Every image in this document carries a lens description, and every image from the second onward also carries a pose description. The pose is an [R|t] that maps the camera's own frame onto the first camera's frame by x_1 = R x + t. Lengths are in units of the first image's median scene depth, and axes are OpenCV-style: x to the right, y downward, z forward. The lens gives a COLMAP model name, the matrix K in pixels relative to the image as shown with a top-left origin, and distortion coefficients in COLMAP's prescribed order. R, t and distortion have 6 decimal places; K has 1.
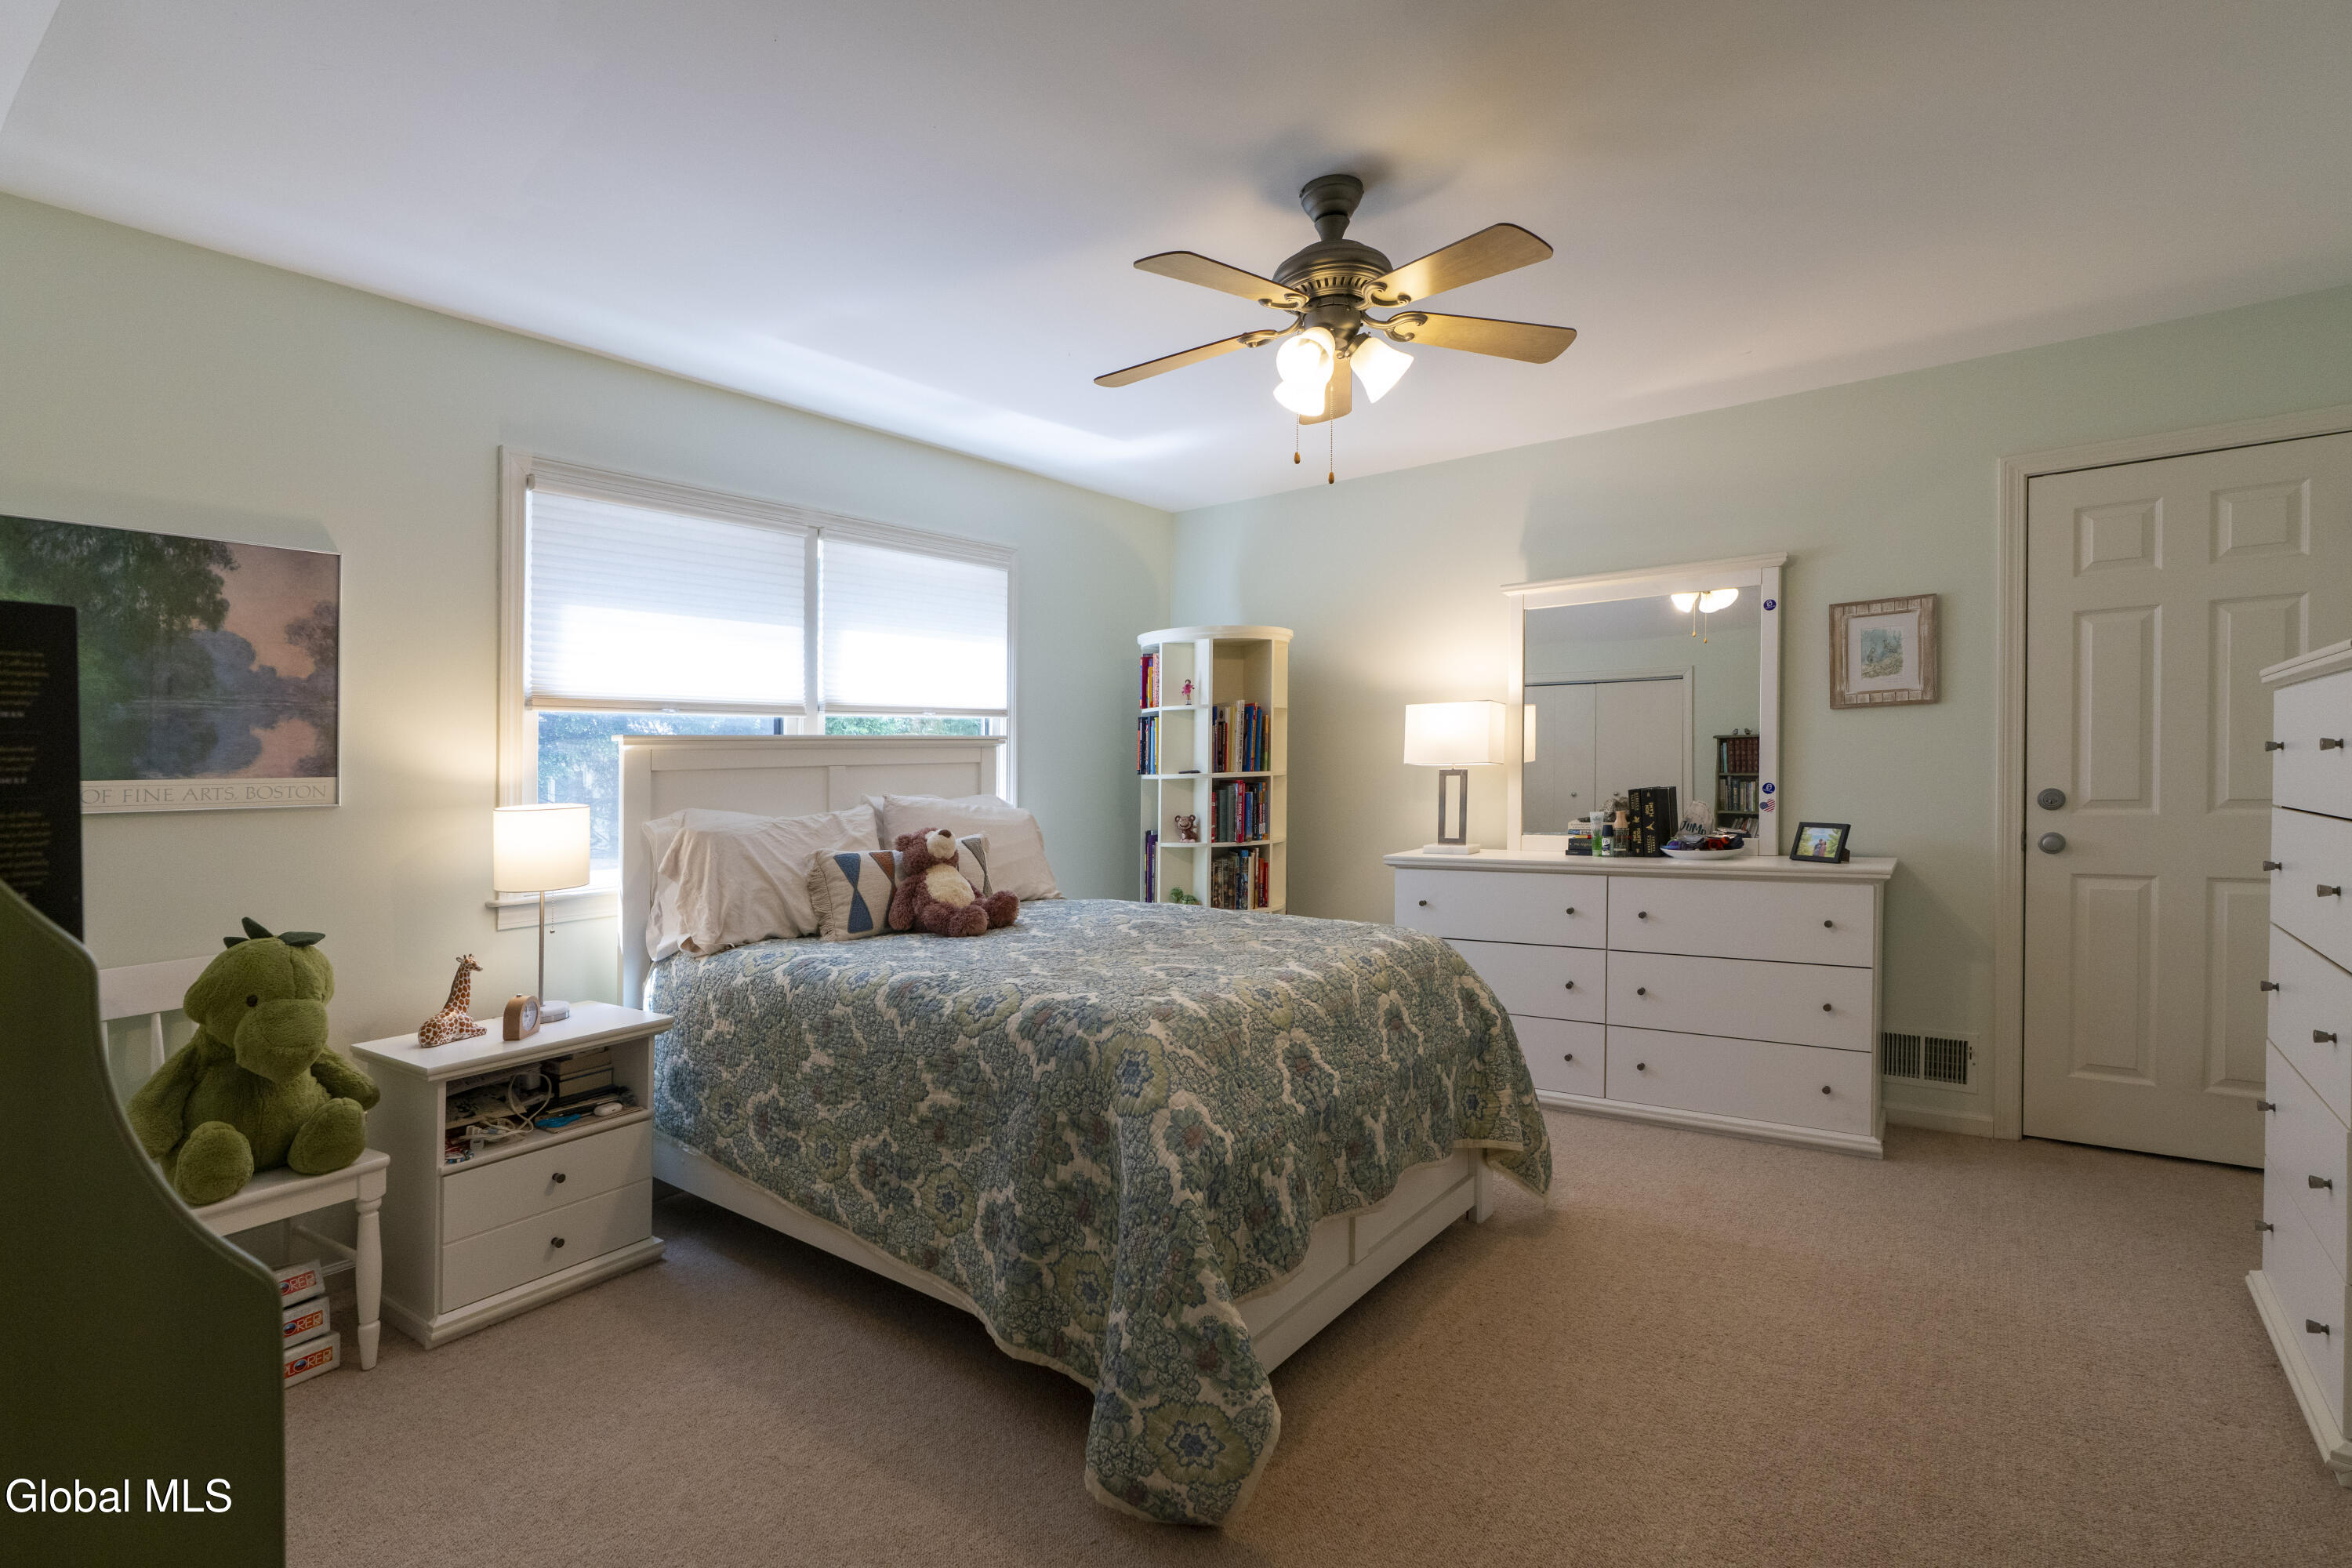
lens RADIAL K [[1077.9, 0, 1183.6], [0, 1077.9, 775.8], [0, 0, 1]] dist [-0.016940, -0.000235]
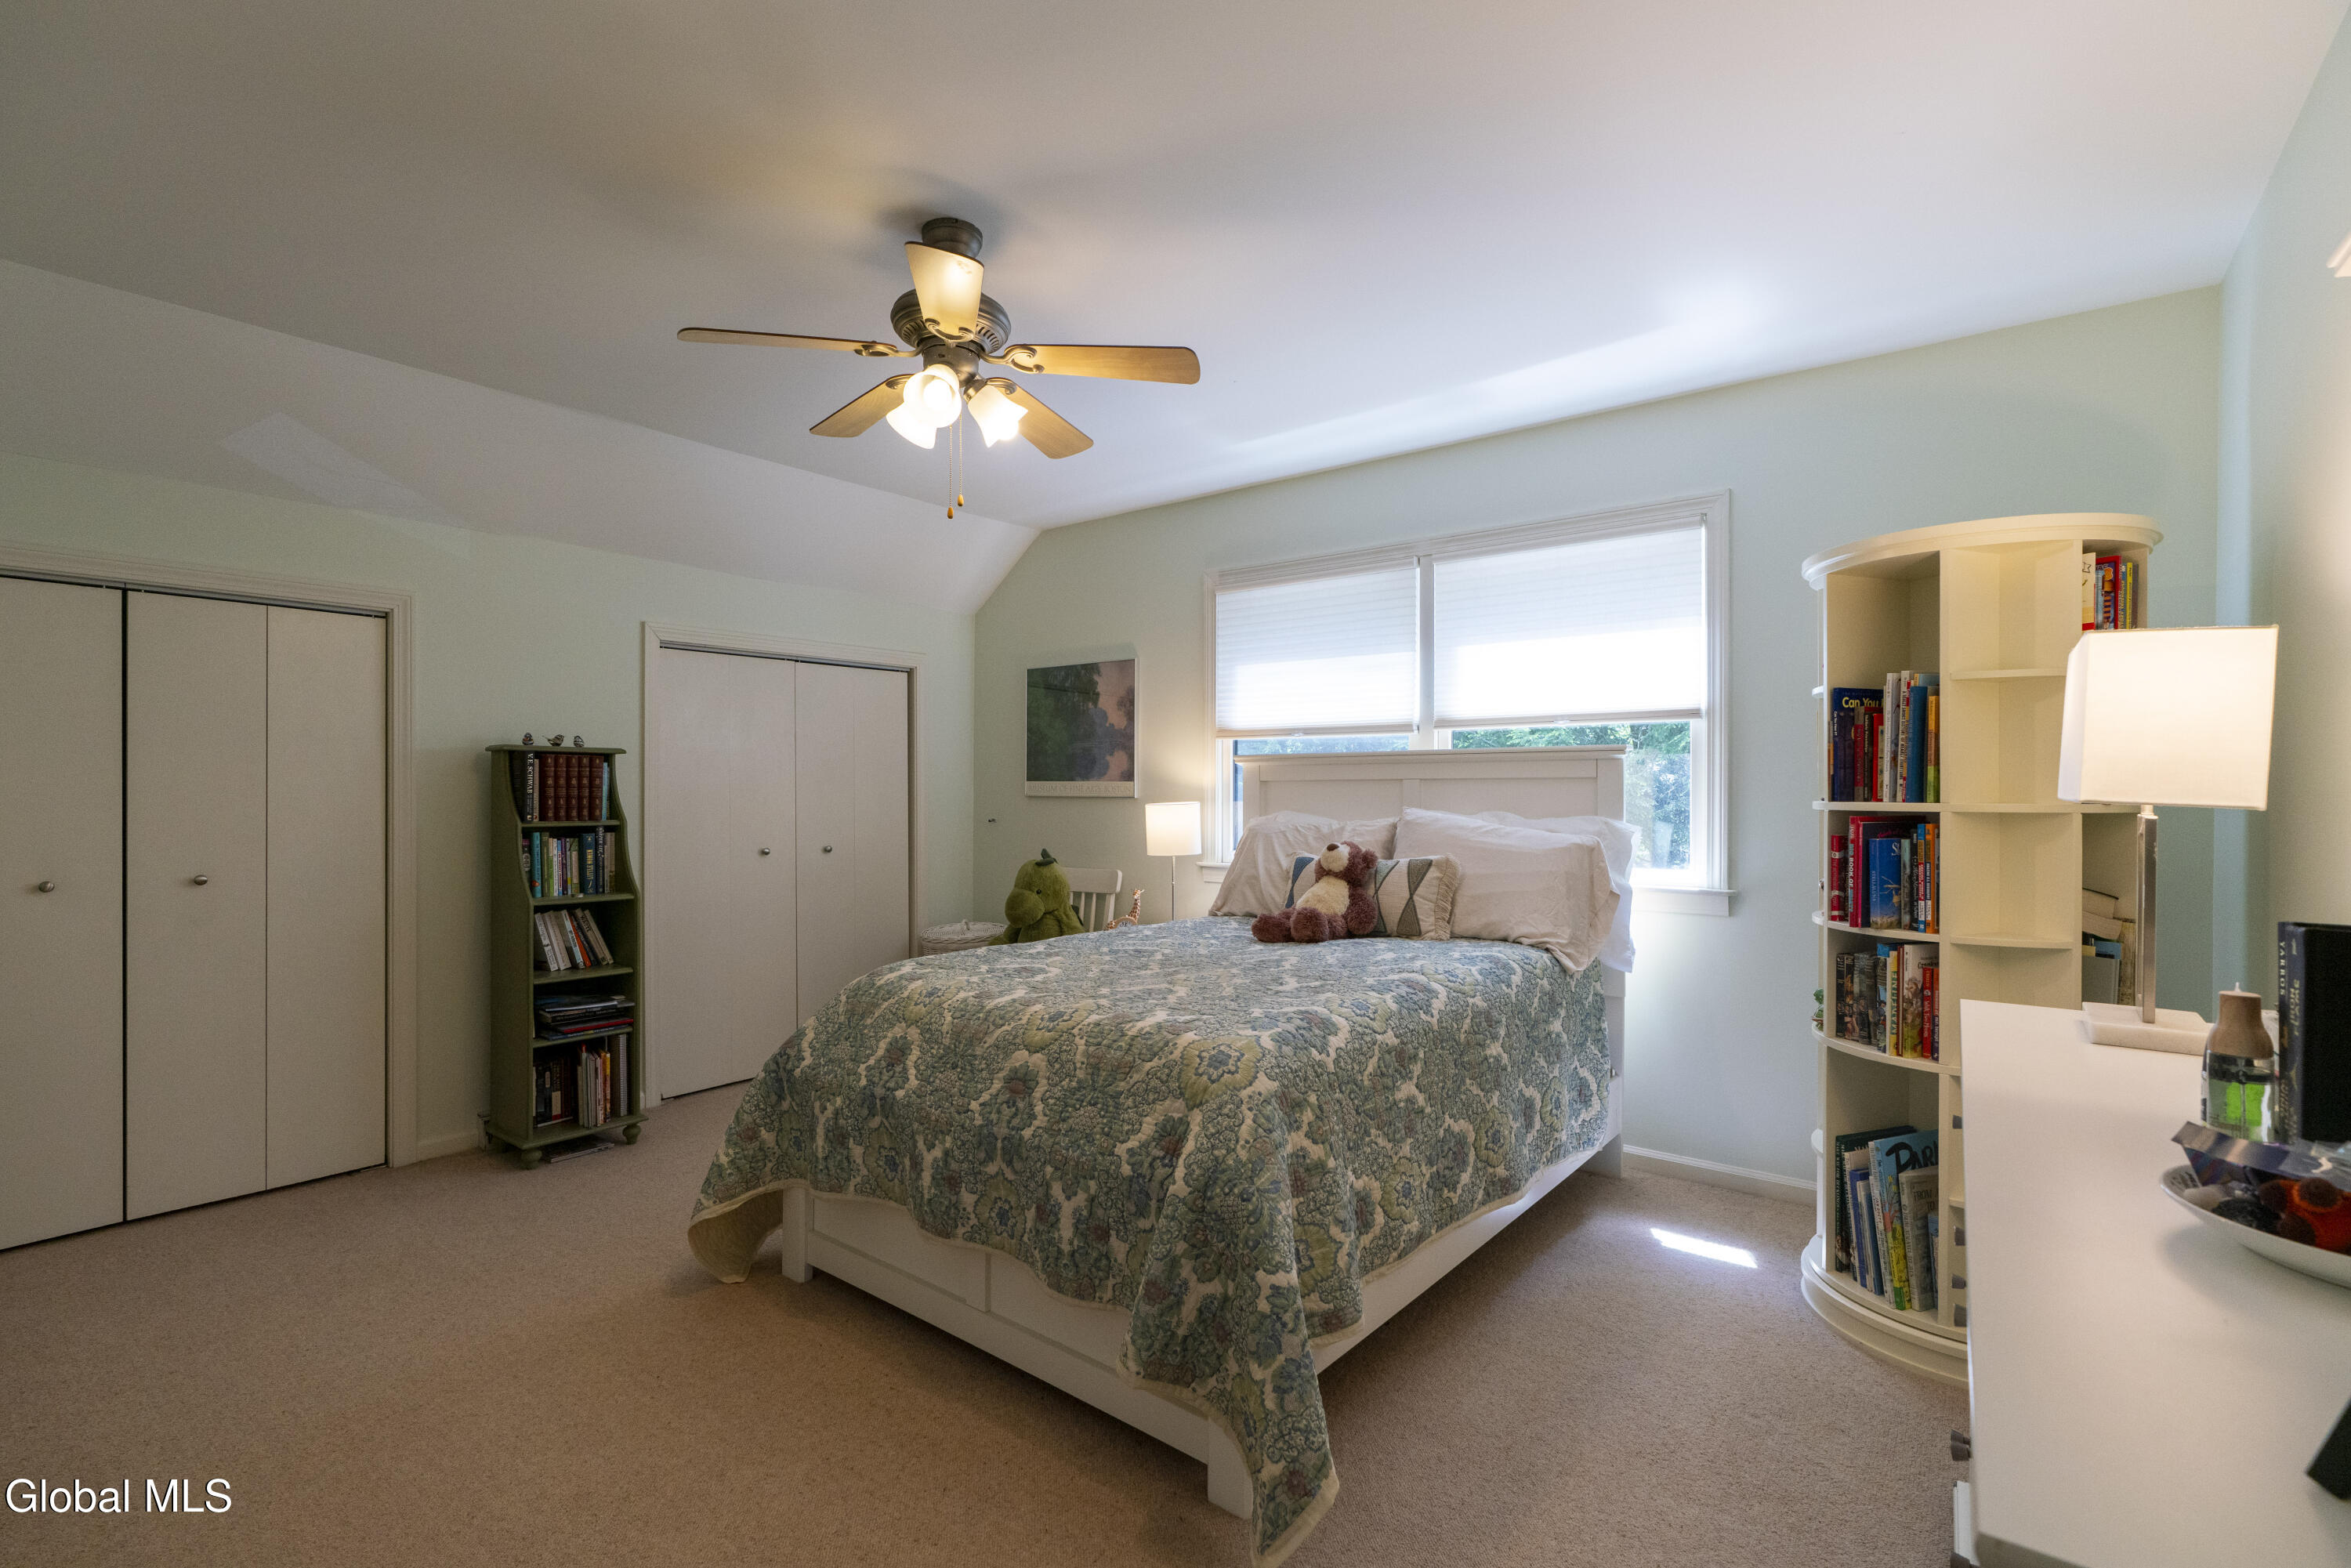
lens RADIAL K [[1077.4, 0, 1190.2], [0, 1077.4, 771.2], [0, 0, 1]] dist [-0.016940, -0.000235]
pose [[-0.002530, 0.011882, -0.999926, 0.942355], [-0.009782, 0.999881, 0.011906, -0.035681], [0.999949, 0.009812, -0.002414, 0.998607]]
